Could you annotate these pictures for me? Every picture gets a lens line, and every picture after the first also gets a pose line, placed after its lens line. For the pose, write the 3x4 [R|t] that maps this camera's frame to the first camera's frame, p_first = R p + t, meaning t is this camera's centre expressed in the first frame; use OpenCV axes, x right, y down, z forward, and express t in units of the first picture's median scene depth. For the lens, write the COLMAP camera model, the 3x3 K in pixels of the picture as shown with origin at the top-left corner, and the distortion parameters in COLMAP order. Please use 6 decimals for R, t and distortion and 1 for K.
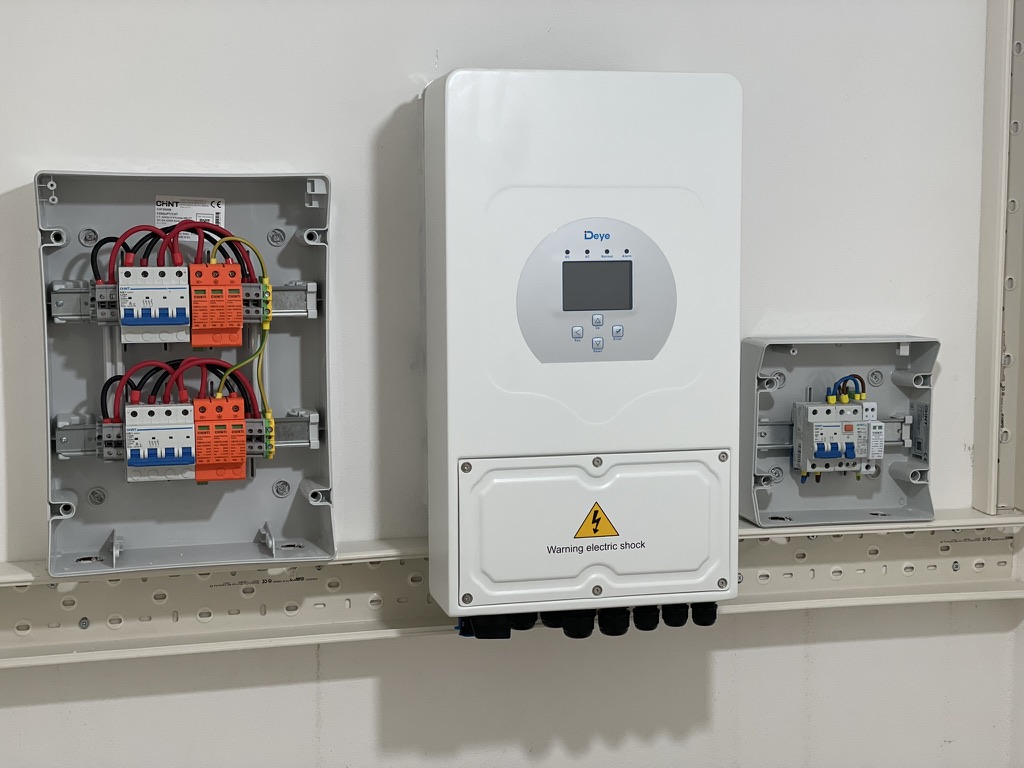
lens RADIAL K [[1534.8, 0, 512.0], [0, 1534.8, 384.0], [0, 0, 1]] dist [0.086009, 0.039981]
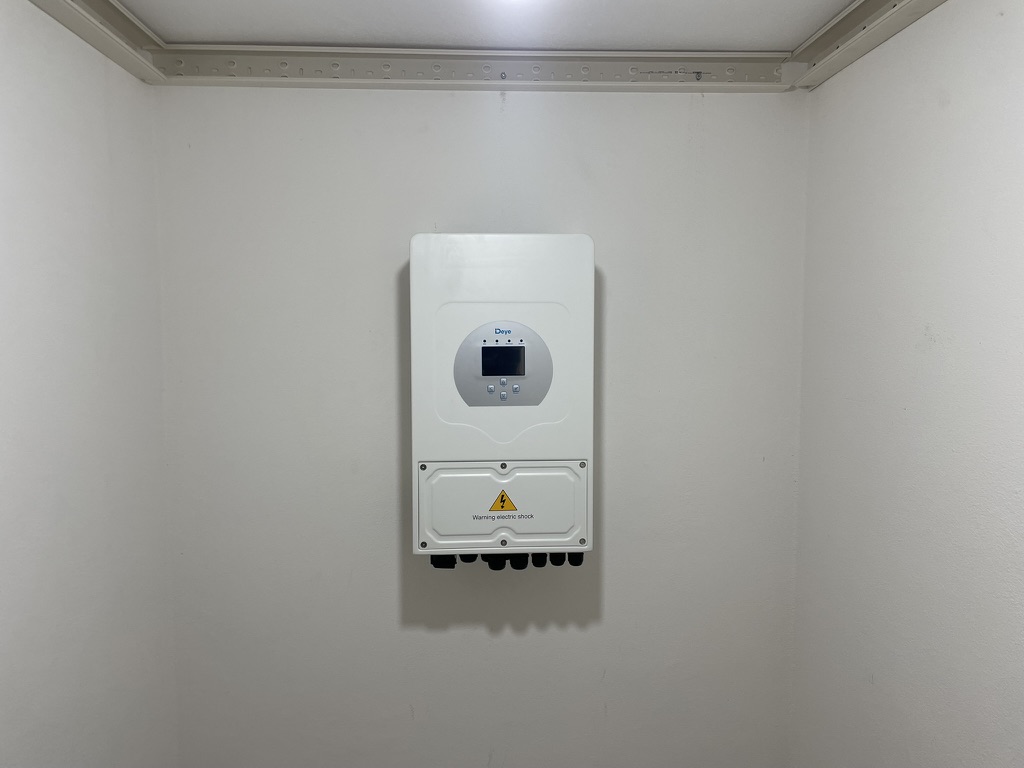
lens RADIAL K [[776.9, 0, 518.9], [0, 776.9, 377.4], [0, 0, 1]] dist [0.104946, -0.160326]
pose [[0.985923, 0.016328, -0.166400, 0.205569], [-0.020404, 0.999531, -0.022816, -0.026090], [0.165949, 0.025890, 0.985794, 0.157666]]
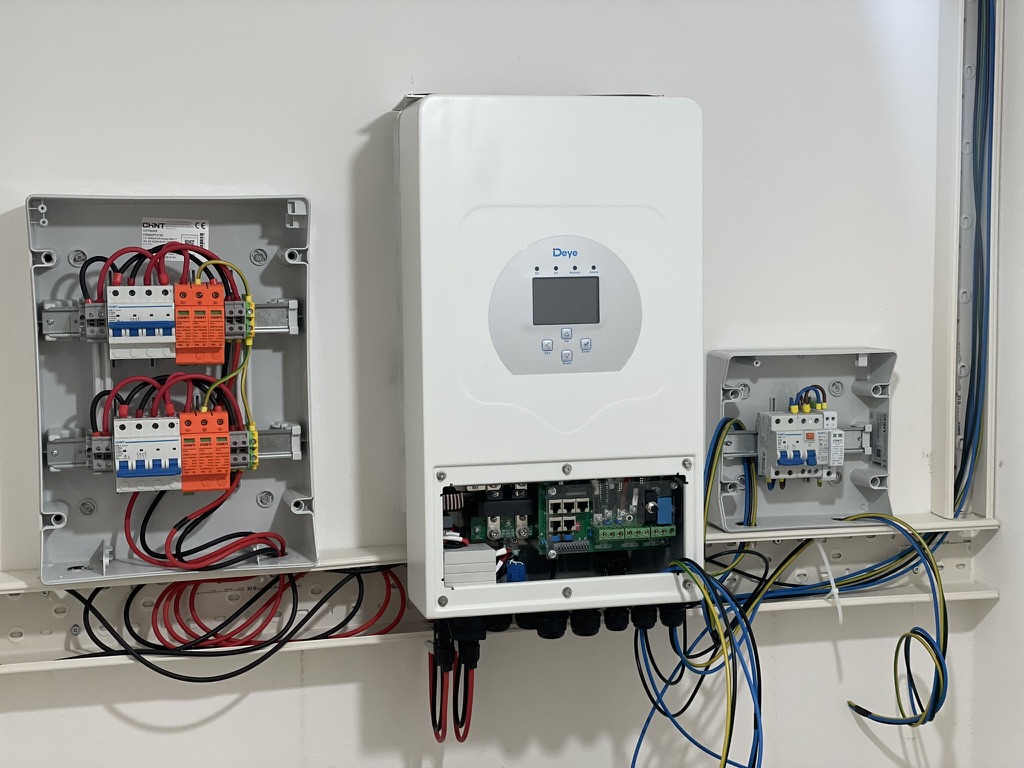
lens RADIAL K [[1534.8, 0, 512.0], [0, 1534.8, 384.0], [0, 0, 1]] dist [0.086009, 0.039981]
pose [[0.999927, -0.007732, 0.009244, 0.008354], [0.007858, 0.999877, -0.013594, 0.006515], [-0.009138, 0.013666, 0.999865, -0.043646]]
